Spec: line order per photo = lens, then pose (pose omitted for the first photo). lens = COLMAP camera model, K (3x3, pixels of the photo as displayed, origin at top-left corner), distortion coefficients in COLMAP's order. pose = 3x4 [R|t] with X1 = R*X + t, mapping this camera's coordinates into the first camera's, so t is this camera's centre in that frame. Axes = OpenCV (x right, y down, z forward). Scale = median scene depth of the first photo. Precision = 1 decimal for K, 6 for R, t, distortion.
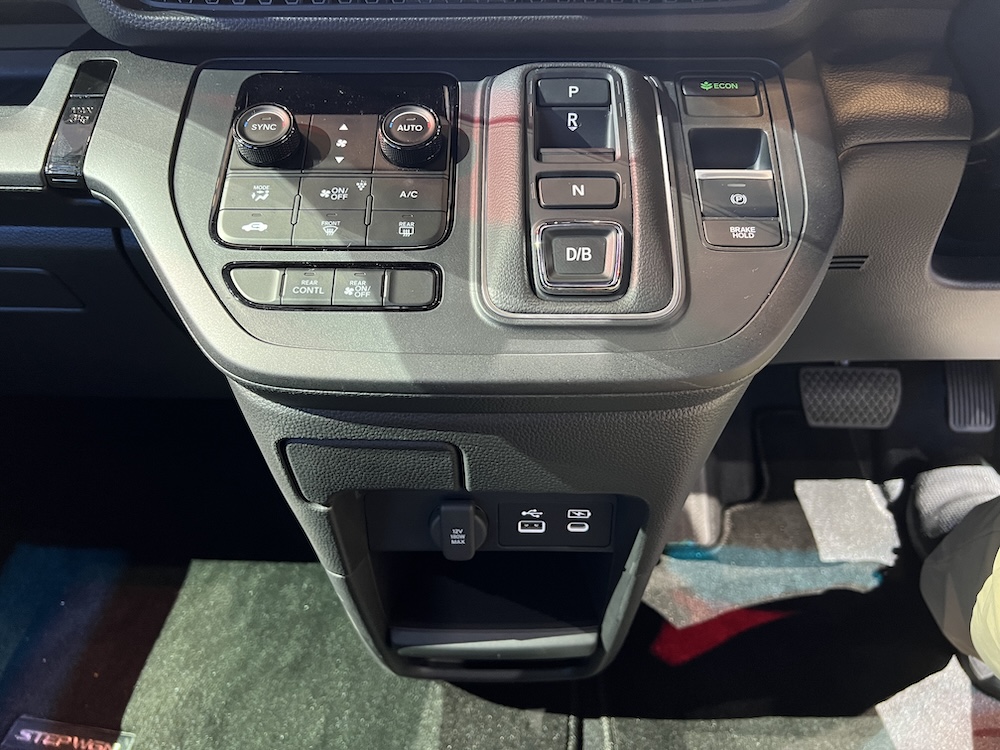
lens RADIAL K [[754.9, 0, 500.0], [0, 754.9, 375.0], [0, 0, 1]] dist [-0.000553, -0.006377]
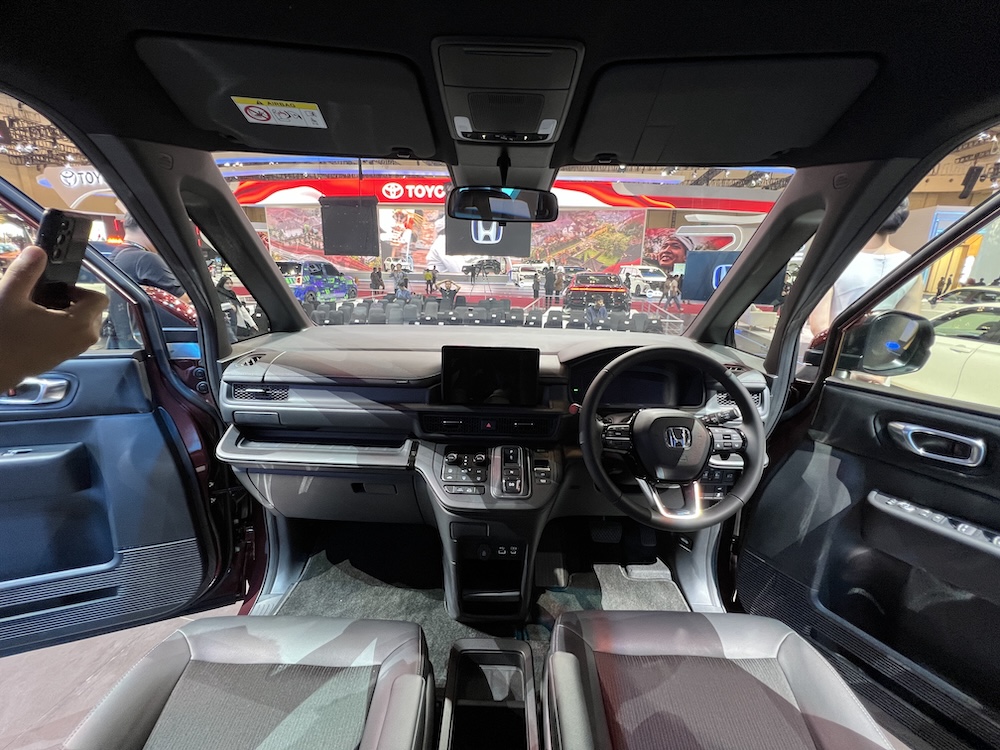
lens RADIAL K [[401.0, 0, 500.0], [0, 401.0, 375.0], [0, 0, 1]] dist [-0.000489, -0.000029]
pose [[0.999335, 0.030700, 0.019661, -0.050581], [-0.020304, 0.916618, -0.399248, 0.236650], [-0.030279, 0.398583, 0.916632, -1.712231]]
